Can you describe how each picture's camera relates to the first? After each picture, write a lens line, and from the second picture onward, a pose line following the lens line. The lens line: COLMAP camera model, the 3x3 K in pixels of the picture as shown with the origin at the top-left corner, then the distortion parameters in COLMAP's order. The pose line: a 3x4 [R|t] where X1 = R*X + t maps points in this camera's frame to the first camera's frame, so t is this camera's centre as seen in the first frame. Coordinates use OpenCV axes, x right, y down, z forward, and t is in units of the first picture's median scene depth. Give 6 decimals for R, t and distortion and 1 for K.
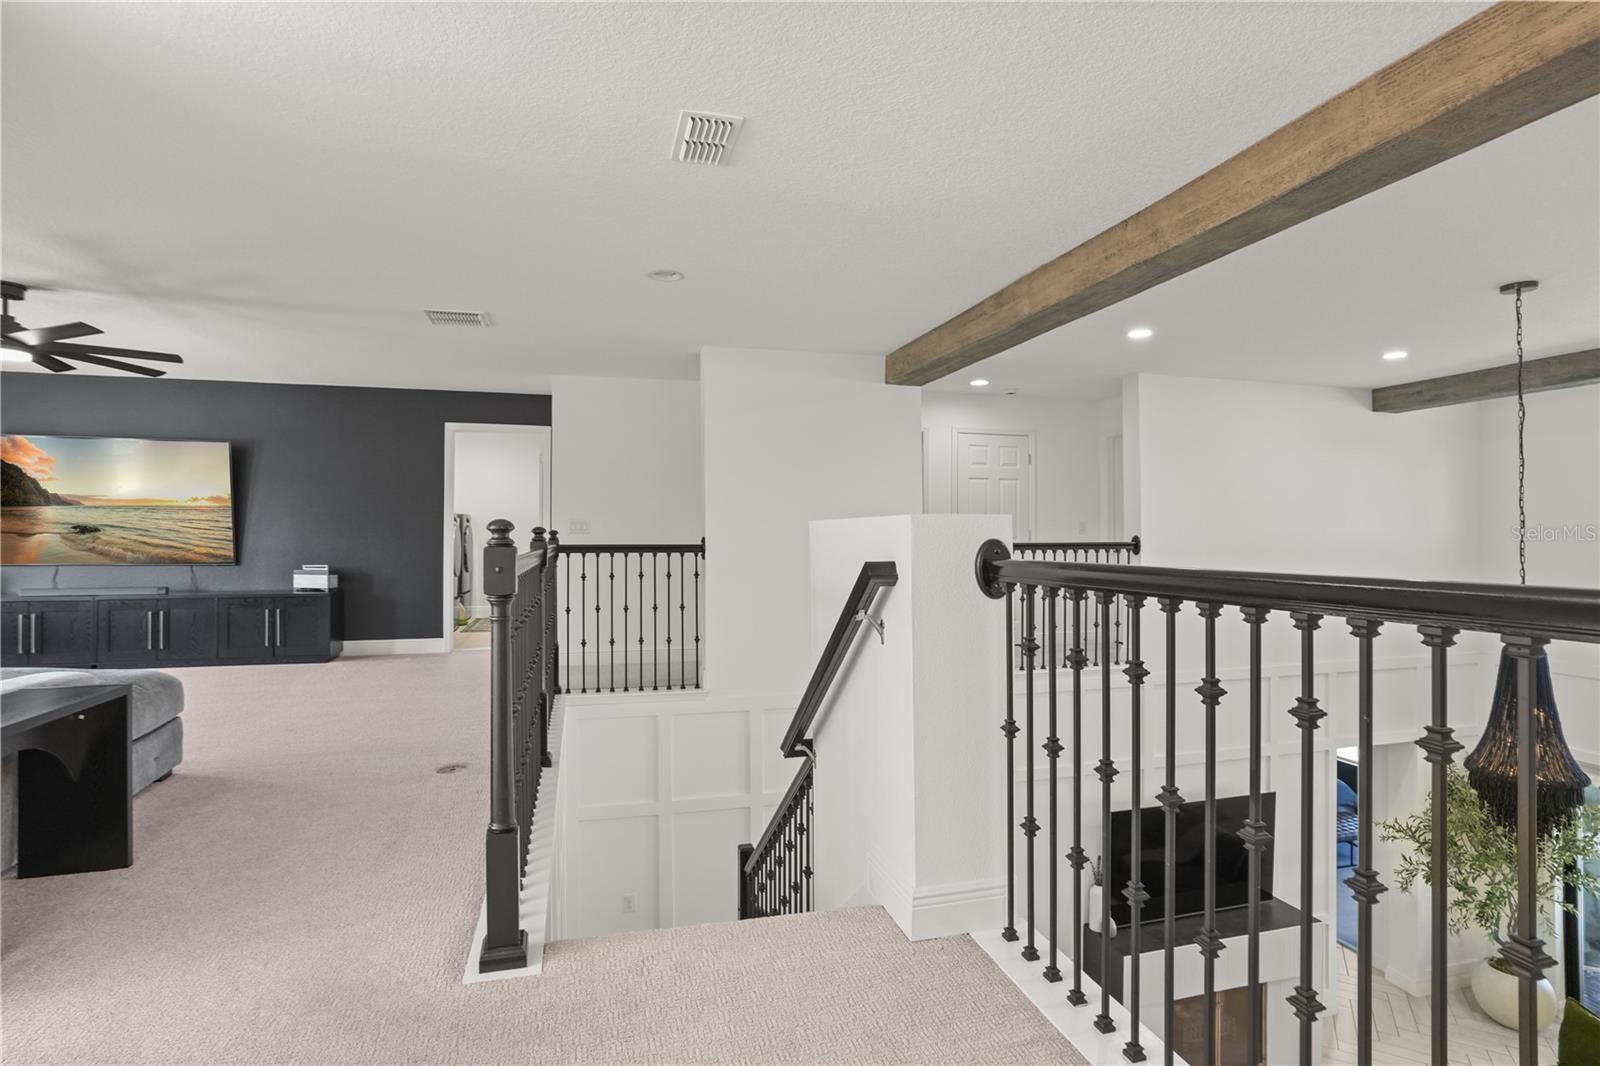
lens RADIAL K [[777.7, 0, 796.9], [0, 777.7, 527.9], [0, 0, 1]] dist [-0.032292, -0.000403]
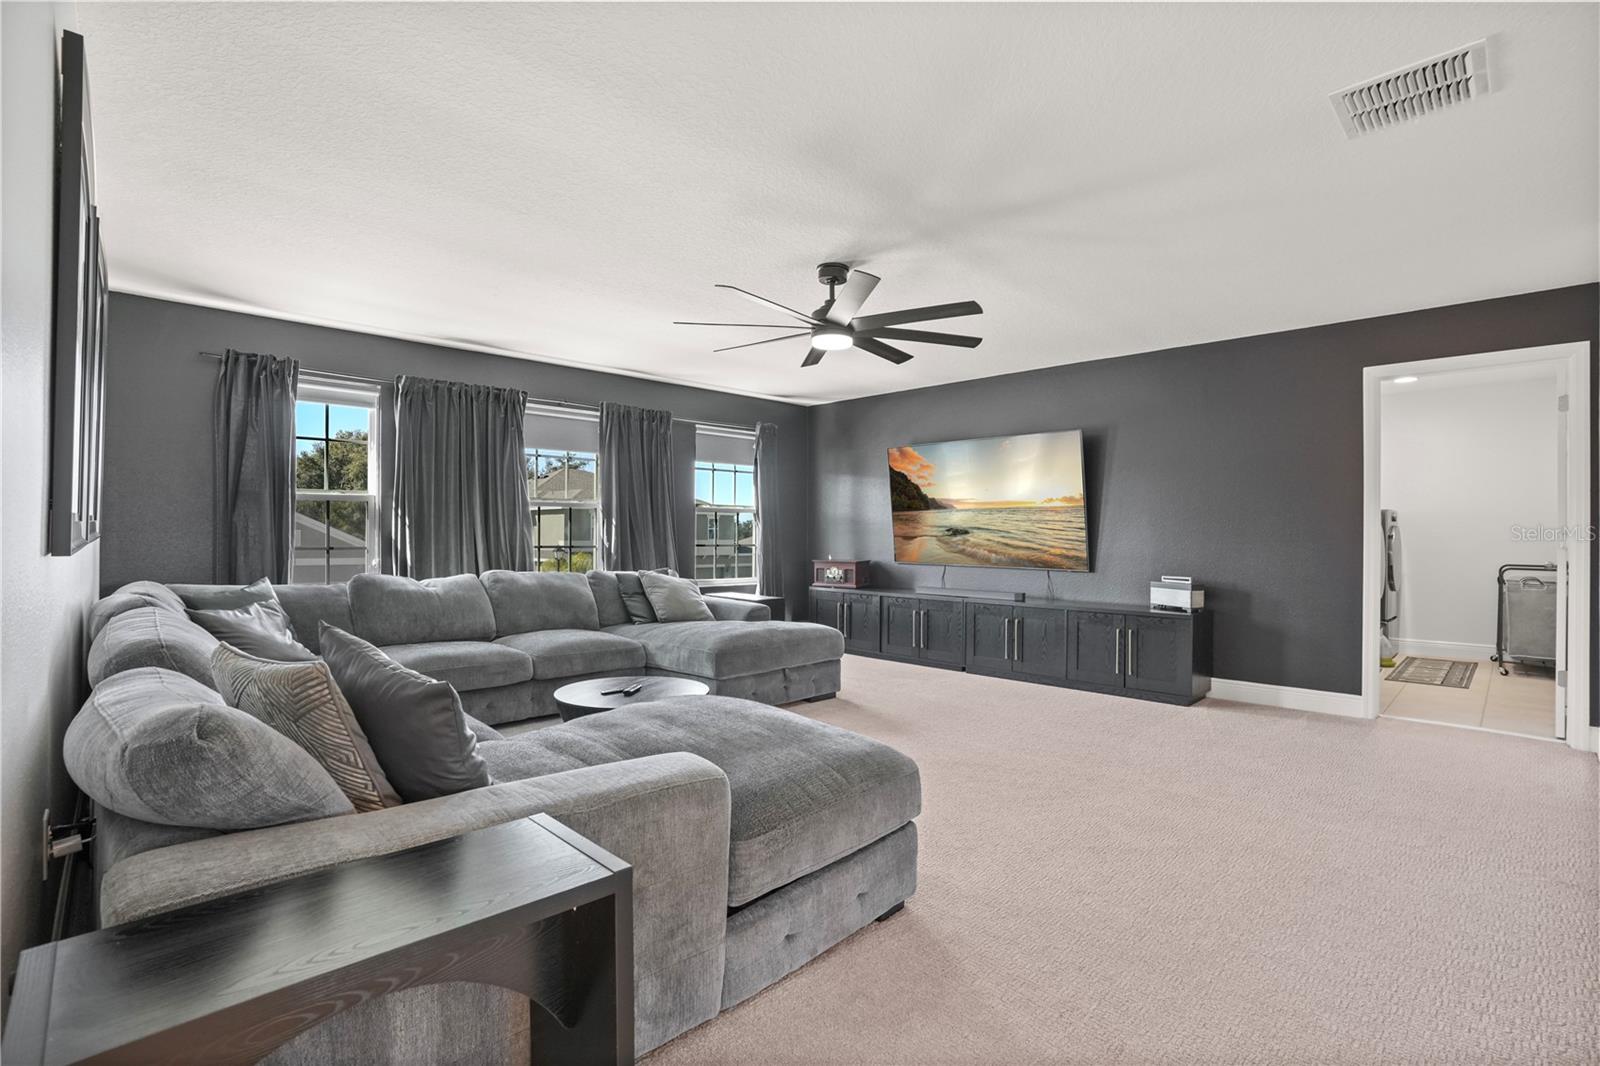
lens RADIAL K [[757.0, 0, 796.4], [0, 757.0, 534.0], [0, 0, 1]] dist [-0.016867, 0.003058]
pose [[0.489170, -0.001983, -0.872186, -0.150515], [0.004615, 0.999989, 0.000315, 0.003133], [0.872176, -0.004179, 0.489174, 0.295735]]
